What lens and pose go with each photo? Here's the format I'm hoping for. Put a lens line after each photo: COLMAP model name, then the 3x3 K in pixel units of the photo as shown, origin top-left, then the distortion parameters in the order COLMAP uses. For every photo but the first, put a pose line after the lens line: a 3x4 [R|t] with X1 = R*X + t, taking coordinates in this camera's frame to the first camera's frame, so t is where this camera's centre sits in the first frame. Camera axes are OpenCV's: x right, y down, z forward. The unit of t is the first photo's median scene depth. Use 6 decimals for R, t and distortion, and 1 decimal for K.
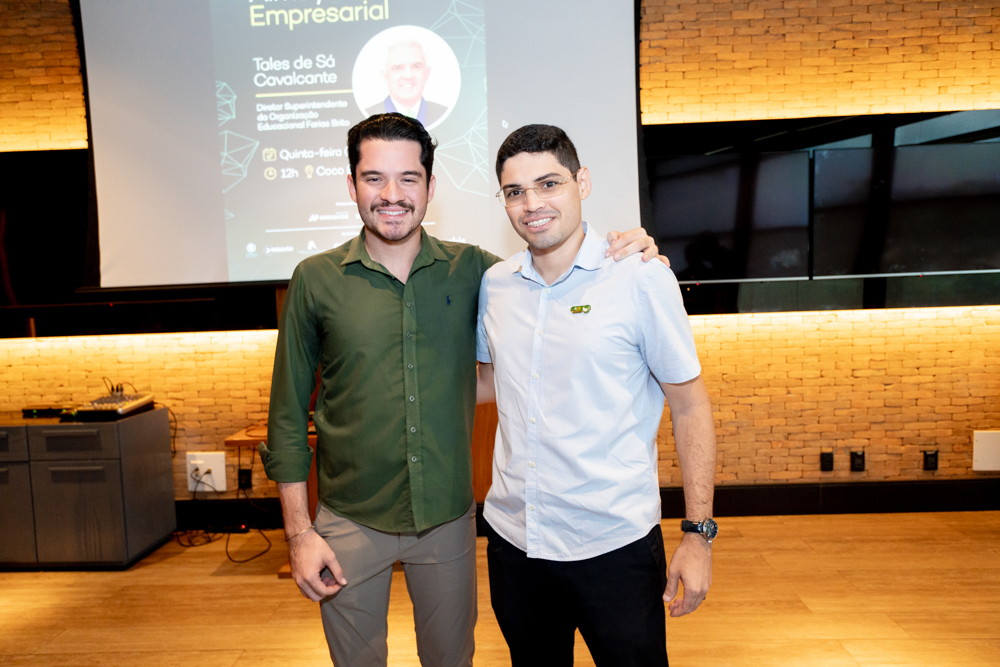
lens RADIAL K [[602.4, 0, 500.3], [0, 602.4, 336.7], [0, 0, 1]] dist [-0.001880, 0.001374]
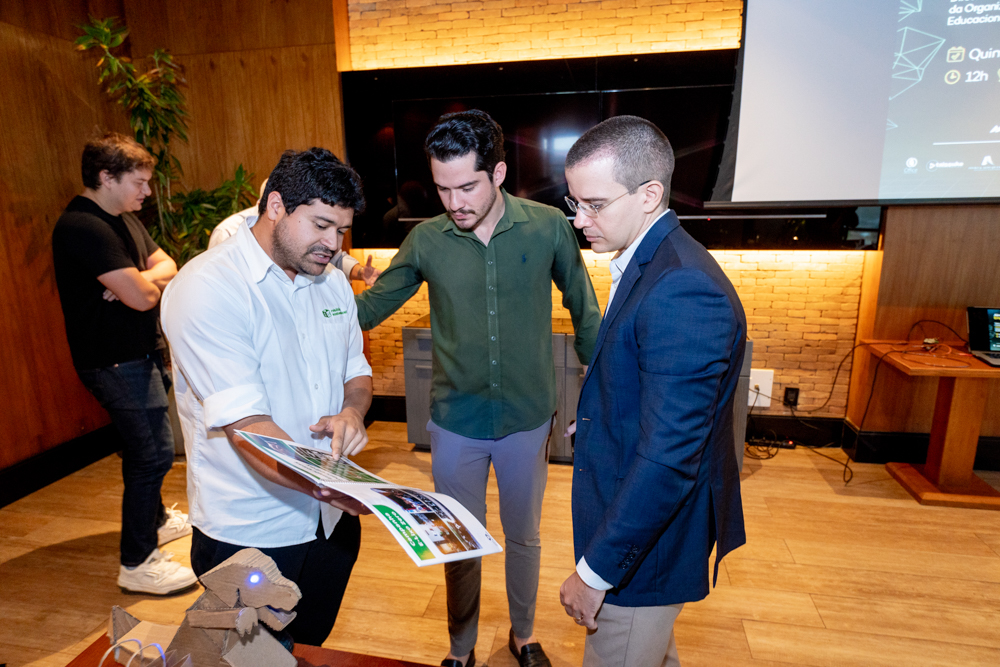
lens RADIAL K [[572.0, 0, 500.6], [0, 572.0, 331.8], [0, 0, 1]] dist [-0.001500, 0.001296]
pose [[0.985316, 0.059258, -0.160126, -0.880469], [-0.033047, 0.986294, 0.161652, -0.012443], [0.167511, -0.153986, 0.973770, 0.001691]]
